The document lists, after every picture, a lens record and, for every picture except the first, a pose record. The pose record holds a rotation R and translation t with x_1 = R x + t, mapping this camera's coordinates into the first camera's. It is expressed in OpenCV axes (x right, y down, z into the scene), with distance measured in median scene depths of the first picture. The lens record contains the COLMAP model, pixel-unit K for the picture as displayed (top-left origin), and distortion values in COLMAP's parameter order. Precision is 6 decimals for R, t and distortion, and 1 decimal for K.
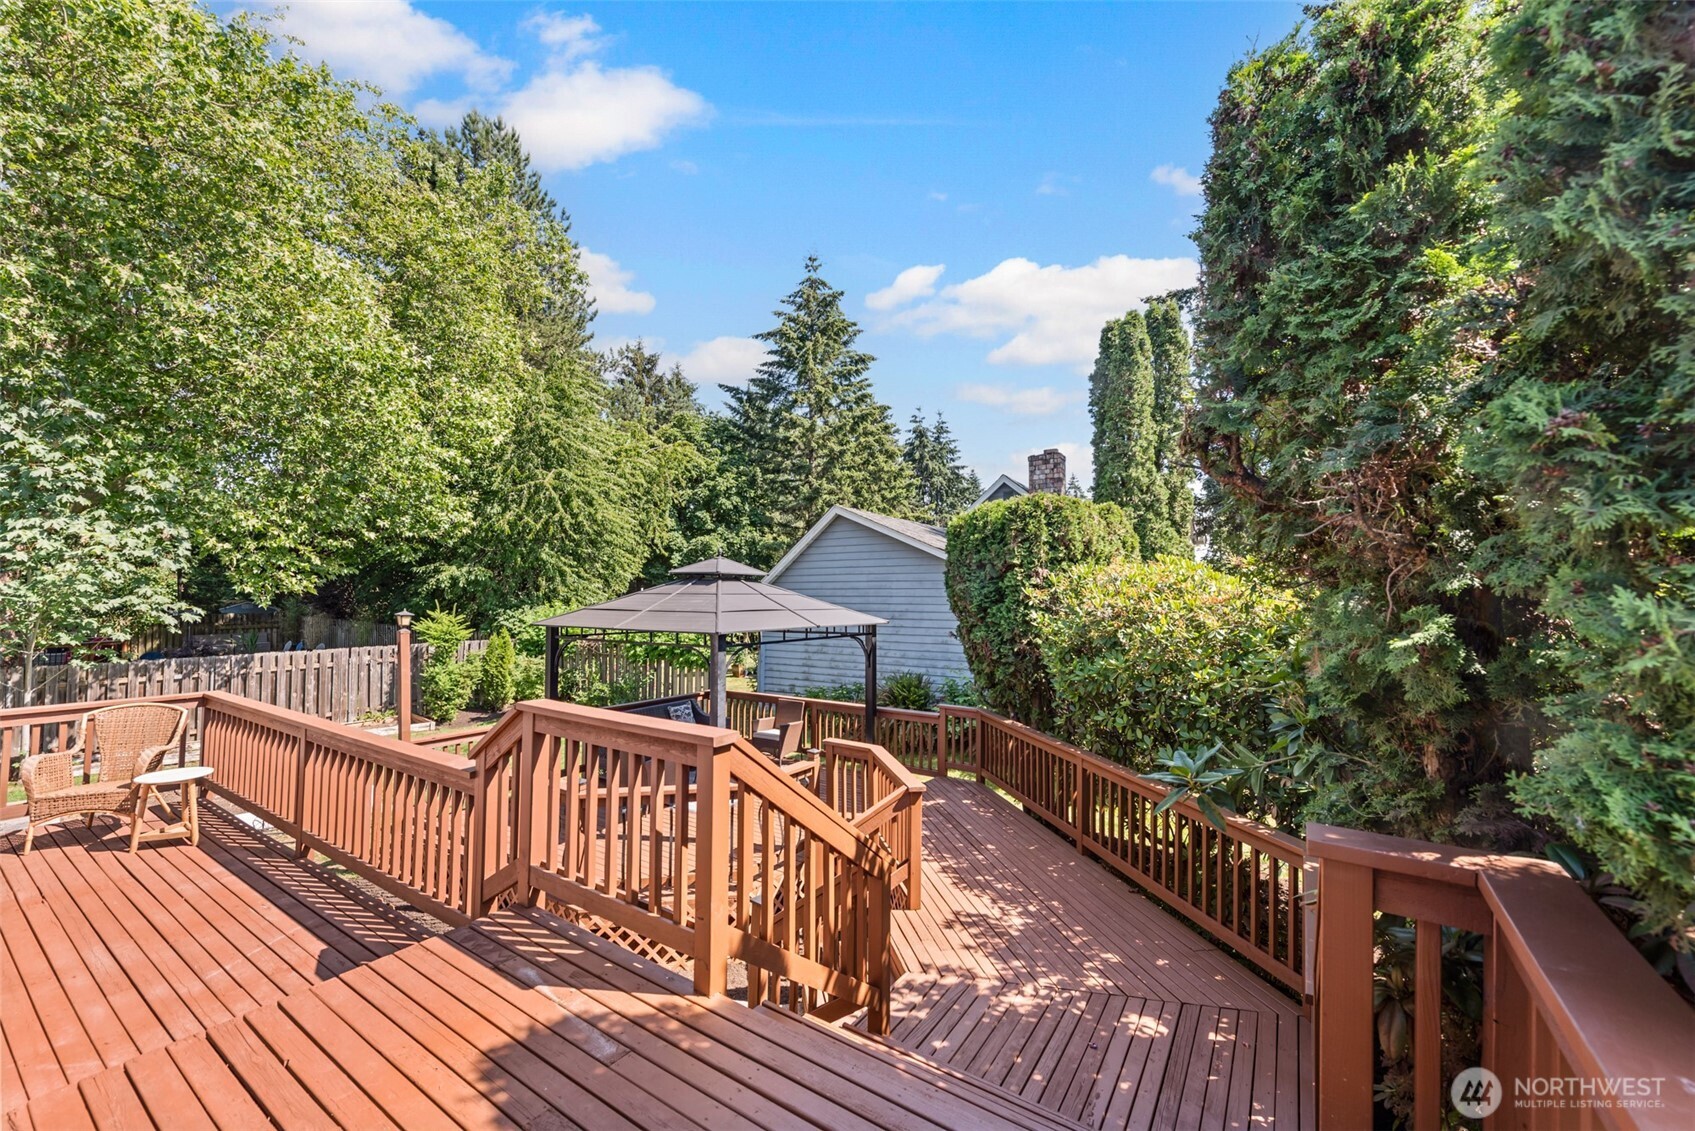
lens RADIAL K [[670.9, 0, 848.1], [0, 670.9, 572.5], [0, 0, 1]] dist [0.013926, 0.000007]
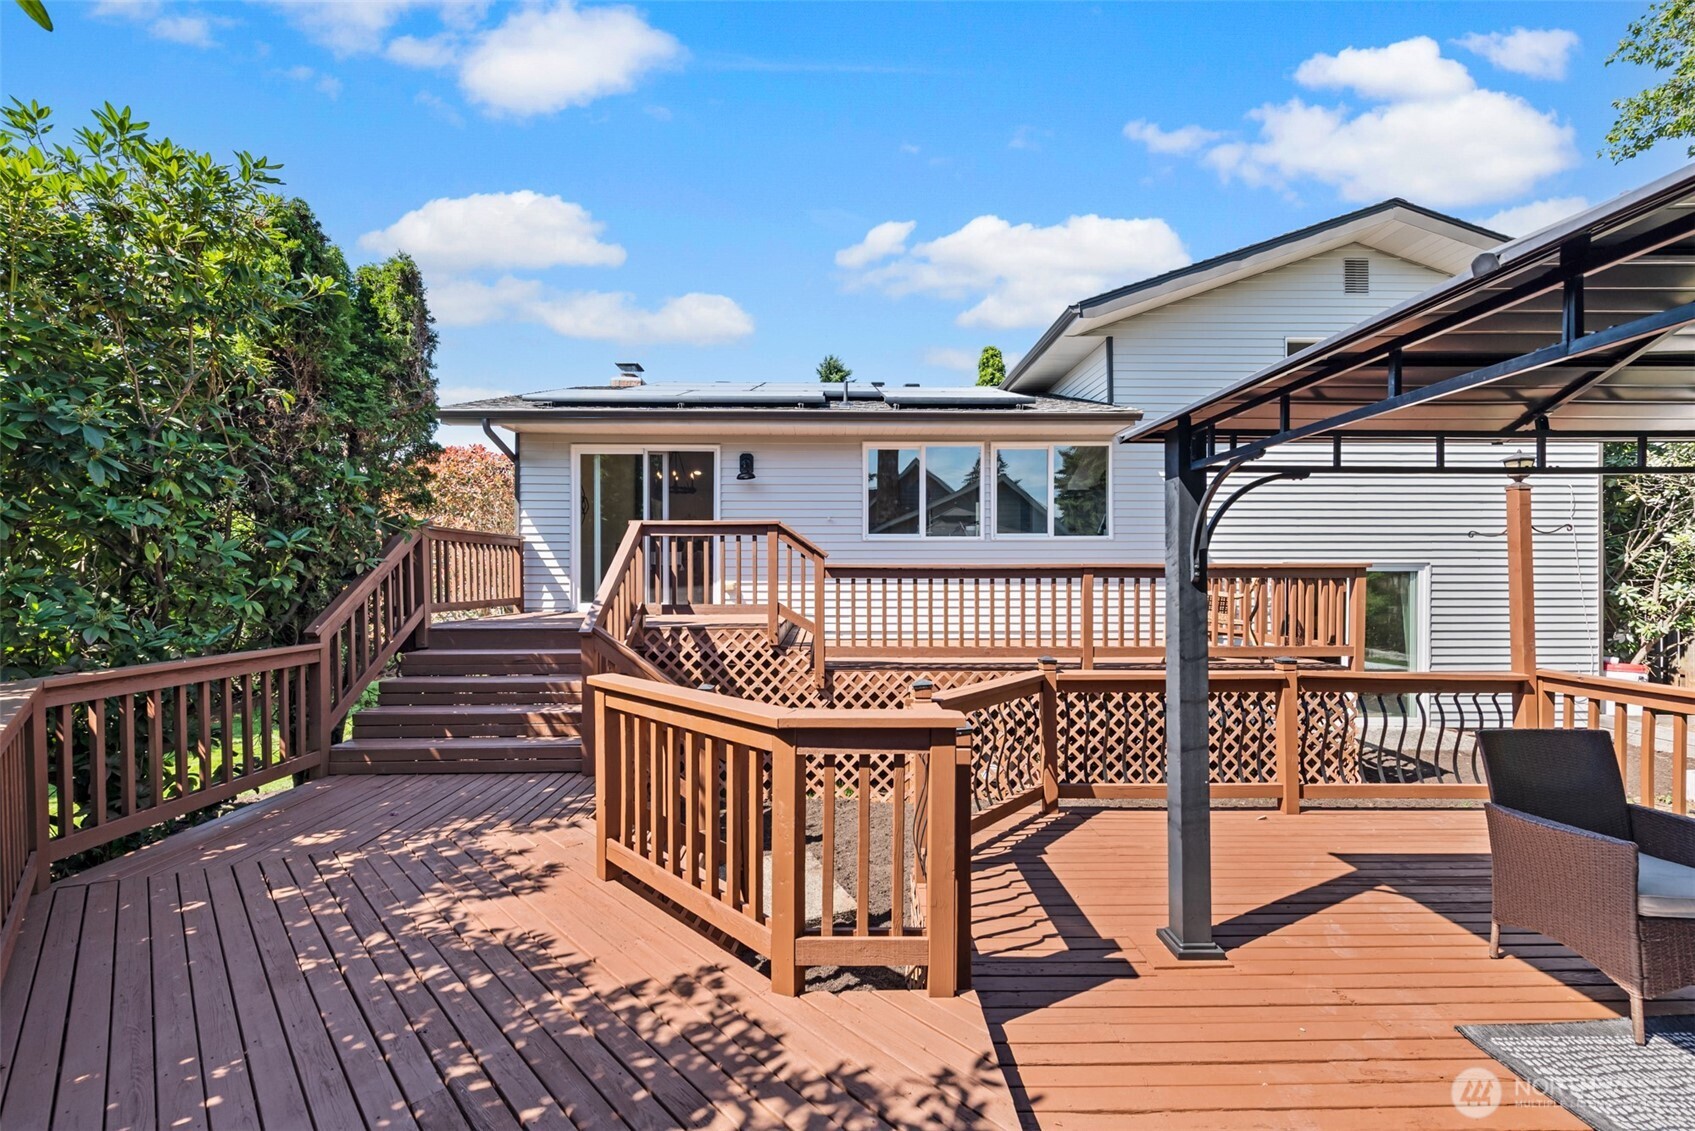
lens RADIAL K [[670.9, 0, 843.9], [0, 670.9, 571.5], [0, 0, 1]] dist [0.013926, 0.000007]
pose [[-0.817540, 0.001673, -0.575870, 0.173245], [0.015730, 0.999688, -0.019428, 0.146226], [0.575658, -0.024942, -0.817310, 1.007641]]
